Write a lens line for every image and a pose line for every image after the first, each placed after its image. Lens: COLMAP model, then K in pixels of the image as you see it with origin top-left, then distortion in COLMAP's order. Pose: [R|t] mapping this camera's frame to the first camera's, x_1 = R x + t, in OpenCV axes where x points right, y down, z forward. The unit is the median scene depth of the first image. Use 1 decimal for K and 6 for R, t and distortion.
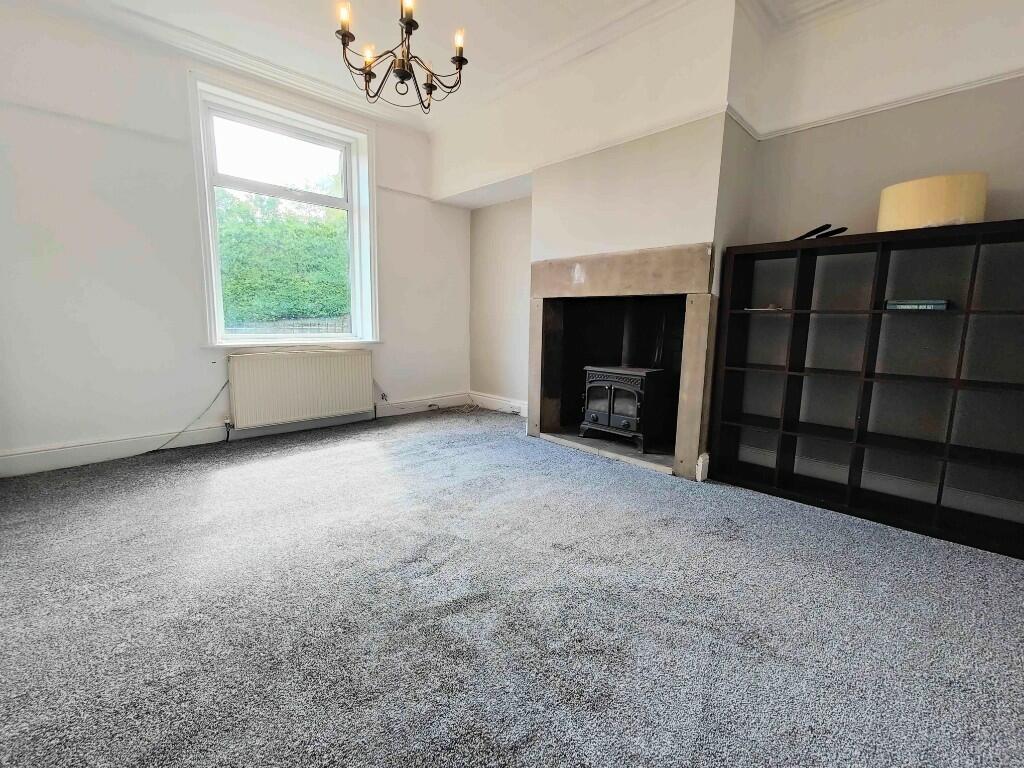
lens RADIAL K [[449.1, 0, 512.0], [0, 449.1, 384.0], [0, 0, 1]] dist [0.000117, -0.000269]
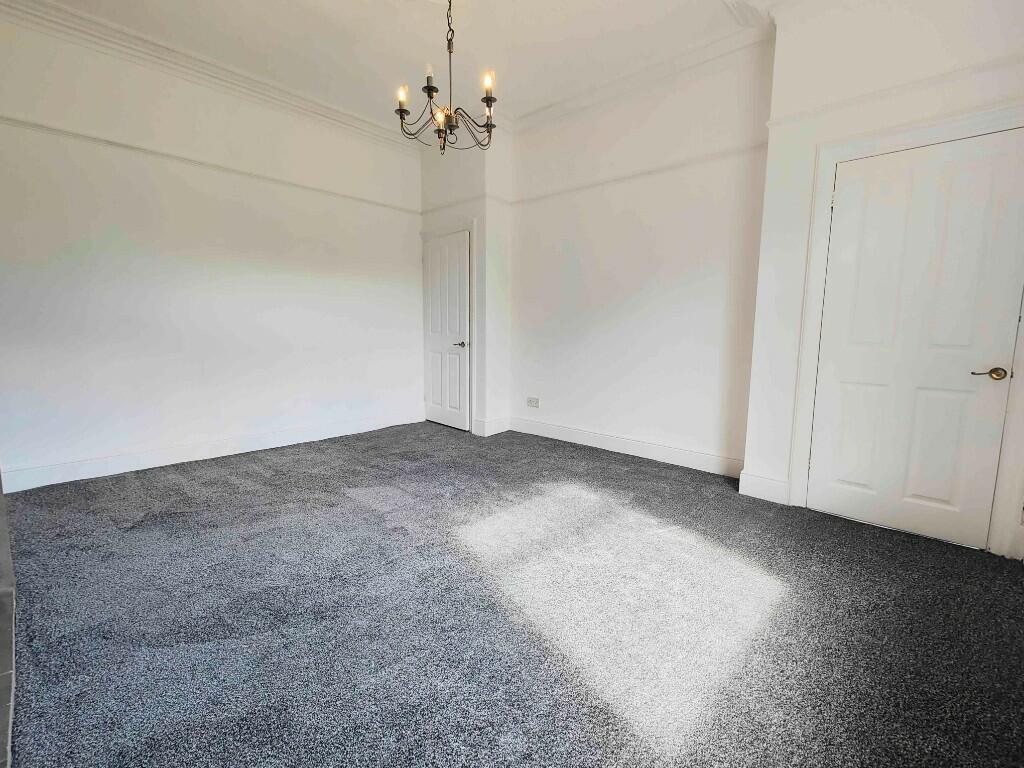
lens RADIAL K [[449.1, 0, 512.0], [0, 449.1, 384.0], [0, 0, 1]] dist [0.000117, -0.000269]
pose [[-0.998959, -0.020207, -0.040906, -0.215289], [-0.030422, 0.963176, 0.267145, -0.208281], [0.034001, 0.268111, -0.962788, 1.339768]]
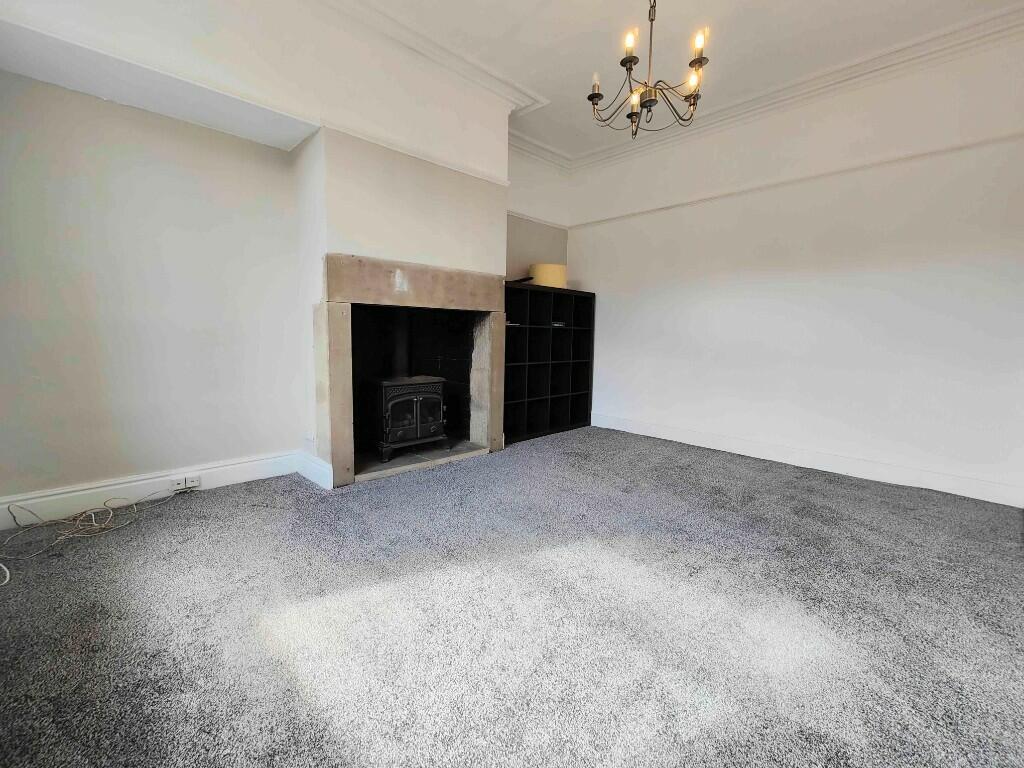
lens RADIAL K [[449.1, 0, 512.0], [0, 449.1, 384.0], [0, 0, 1]] dist [0.000117, -0.000269]
pose [[0.000254, -0.129424, 0.991589, -0.788692], [0.128204, 0.983411, 0.128324, -0.129705], [-0.991748, 0.127093, 0.016842, 0.798530]]
